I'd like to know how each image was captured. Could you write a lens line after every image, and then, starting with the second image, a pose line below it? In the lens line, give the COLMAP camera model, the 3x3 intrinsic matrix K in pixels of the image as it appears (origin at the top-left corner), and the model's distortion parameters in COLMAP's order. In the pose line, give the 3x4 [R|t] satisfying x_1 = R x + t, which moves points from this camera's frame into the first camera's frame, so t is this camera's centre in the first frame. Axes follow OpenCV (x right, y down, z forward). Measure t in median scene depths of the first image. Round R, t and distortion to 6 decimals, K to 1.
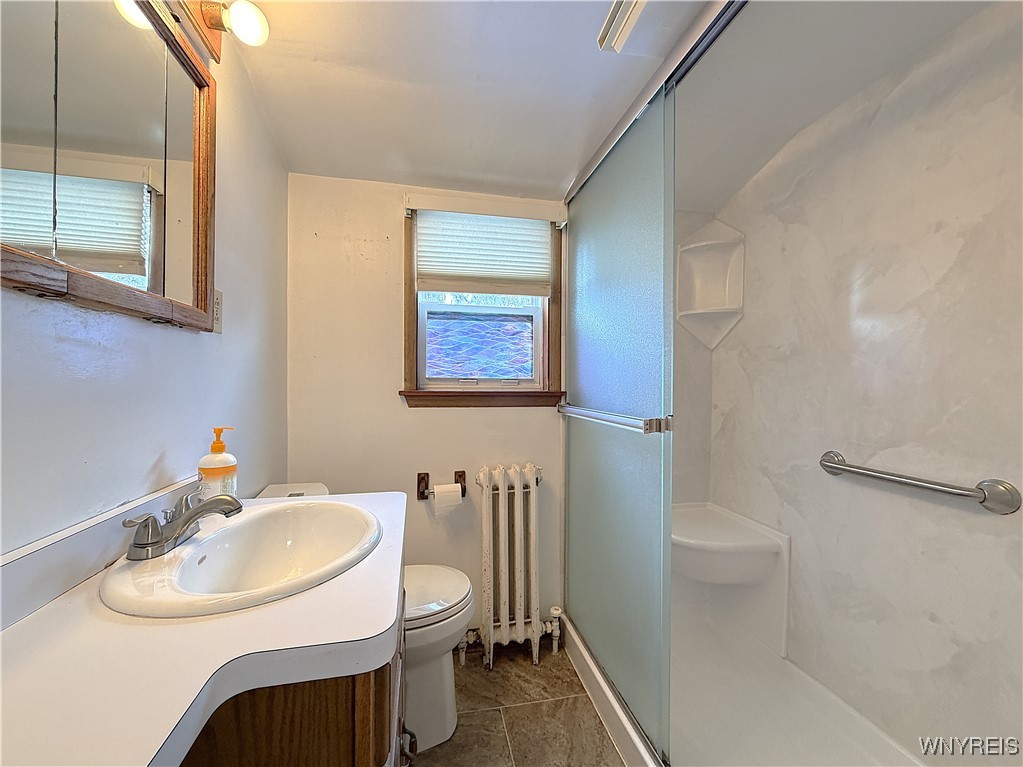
lens RADIAL K [[408.3, 0, 512.0], [0, 408.3, 379.2], [0, 0, 1]] dist [-0.000121, 0.000593]
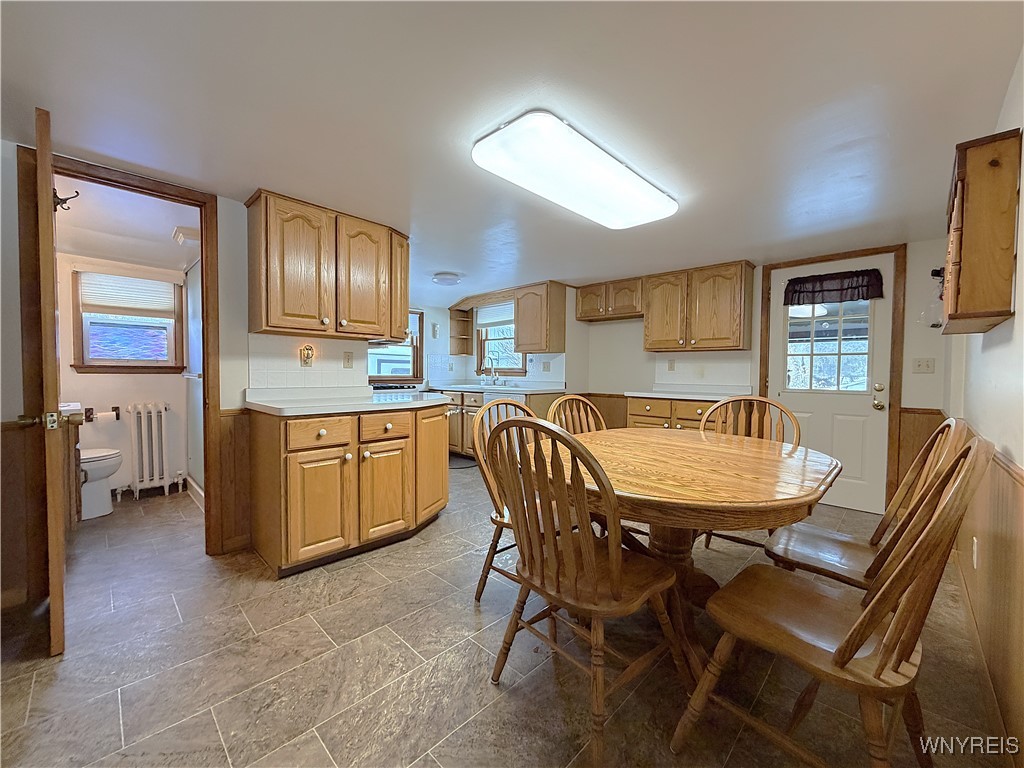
lens RADIAL K [[408.7, 0, 507.5], [0, 408.7, 379.1], [0, 0, 1]] dist [-0.000121, 0.000593]
pose [[0.834167, -0.013101, 0.551356, 0.360040], [-0.006241, 0.999430, 0.033190, 0.017423], [-0.551477, -0.031127, 0.833609, -1.653303]]
